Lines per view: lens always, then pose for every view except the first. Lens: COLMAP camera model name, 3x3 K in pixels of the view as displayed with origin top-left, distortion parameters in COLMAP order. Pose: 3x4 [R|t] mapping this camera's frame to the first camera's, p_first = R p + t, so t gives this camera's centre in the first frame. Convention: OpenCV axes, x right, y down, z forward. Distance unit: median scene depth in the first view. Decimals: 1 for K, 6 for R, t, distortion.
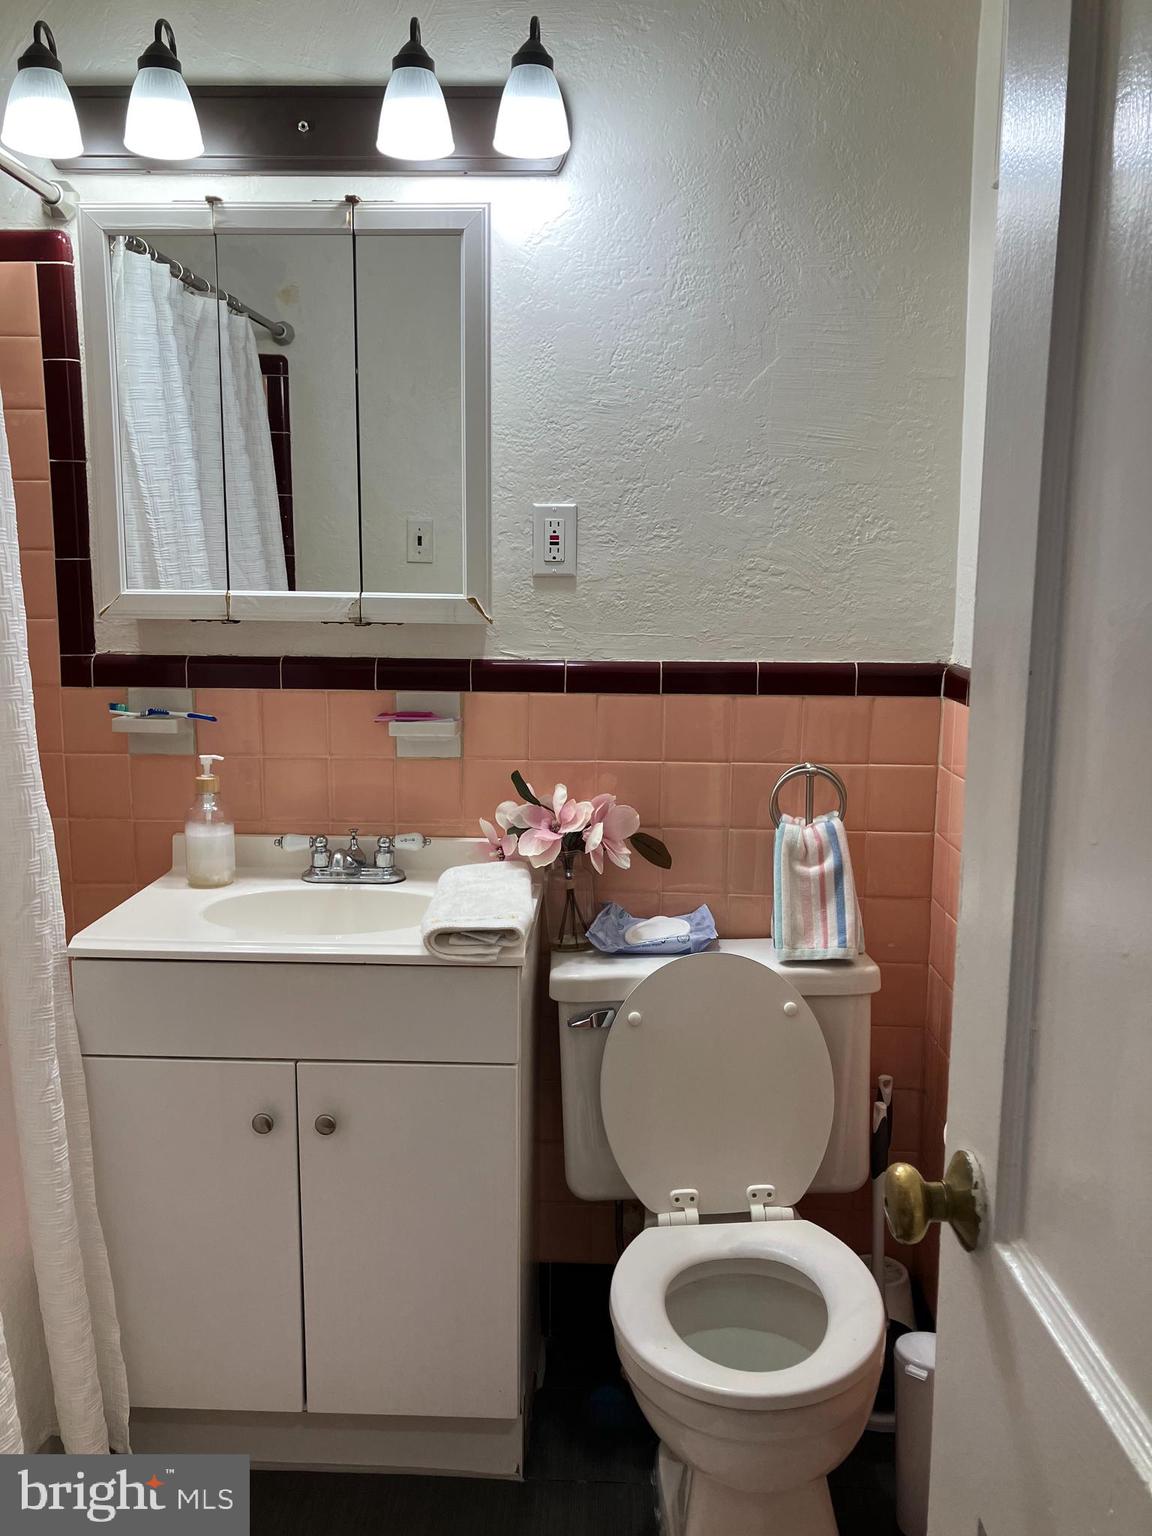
lens RADIAL K [[1265.1, 0, 566.3], [0, 1265.1, 769.6], [0, 0, 1]] dist [0.034062, -0.037068]
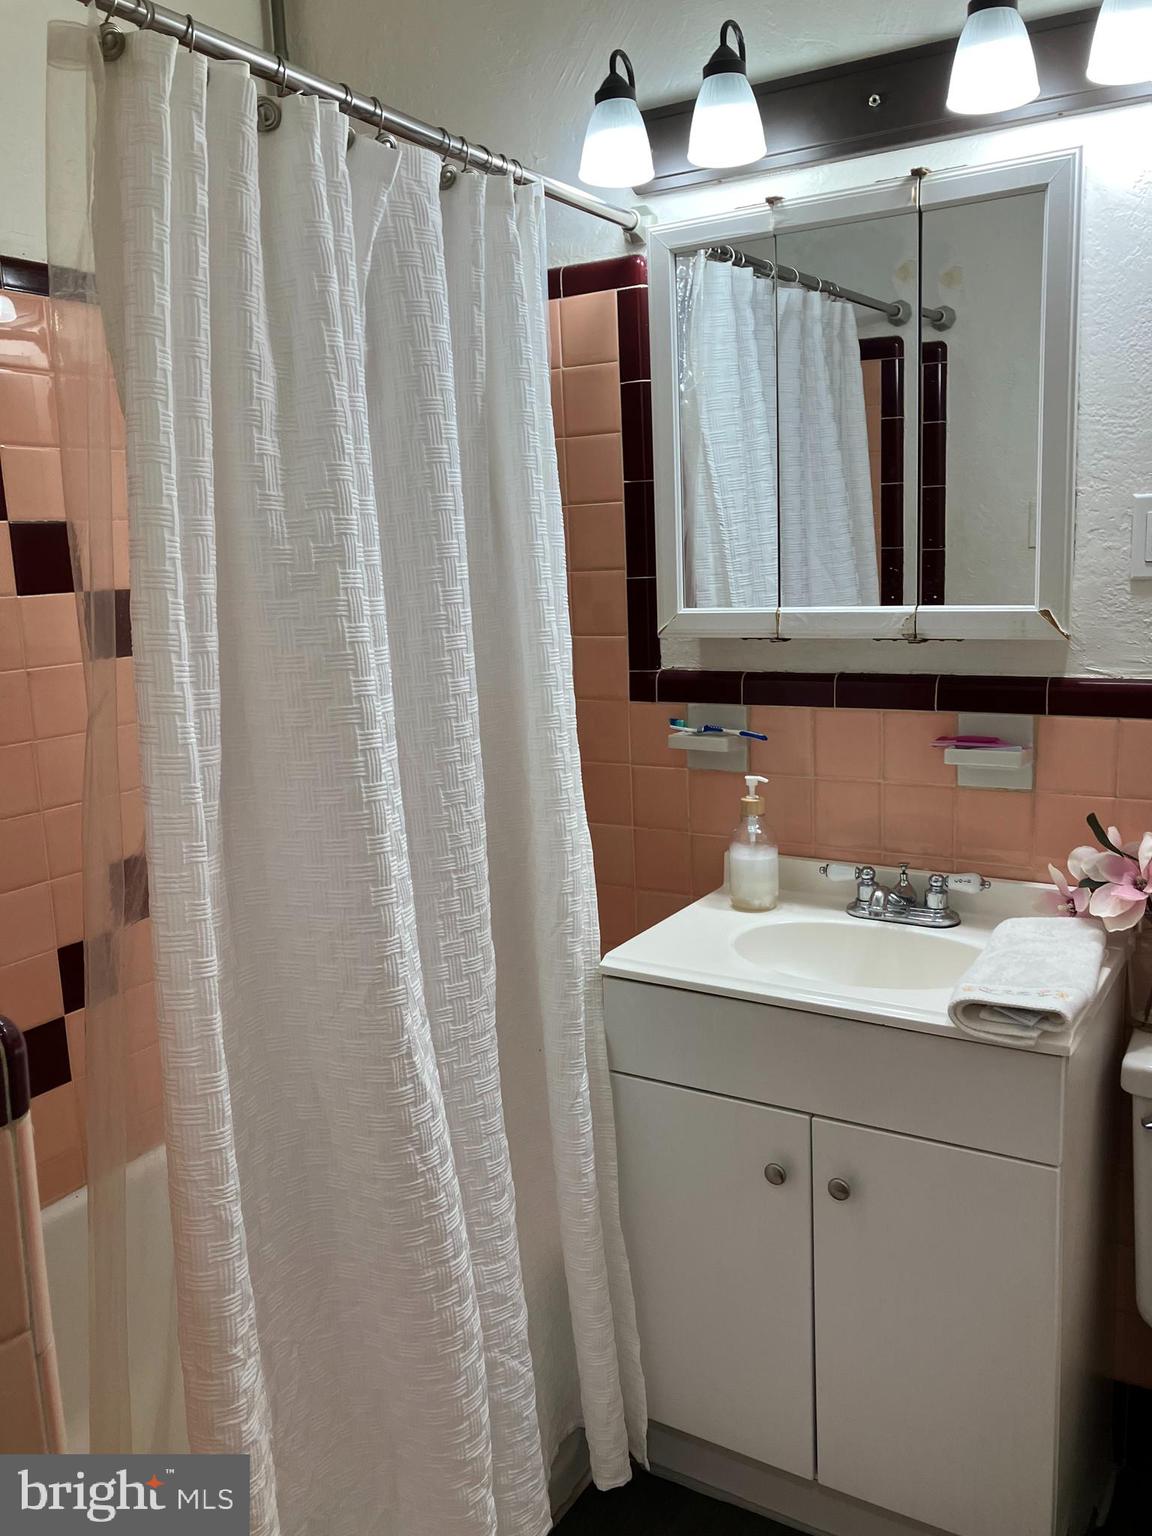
lens RADIAL K [[1265.1, 0, 574.8], [0, 1265.1, 761.0], [0, 0, 1]] dist [0.034062, -0.037068]
pose [[0.872639, 0.042085, -0.486549, 0.071383], [-0.032926, 0.999083, 0.027364, -0.046422], [0.487255, -0.007858, 0.873224, 0.087375]]
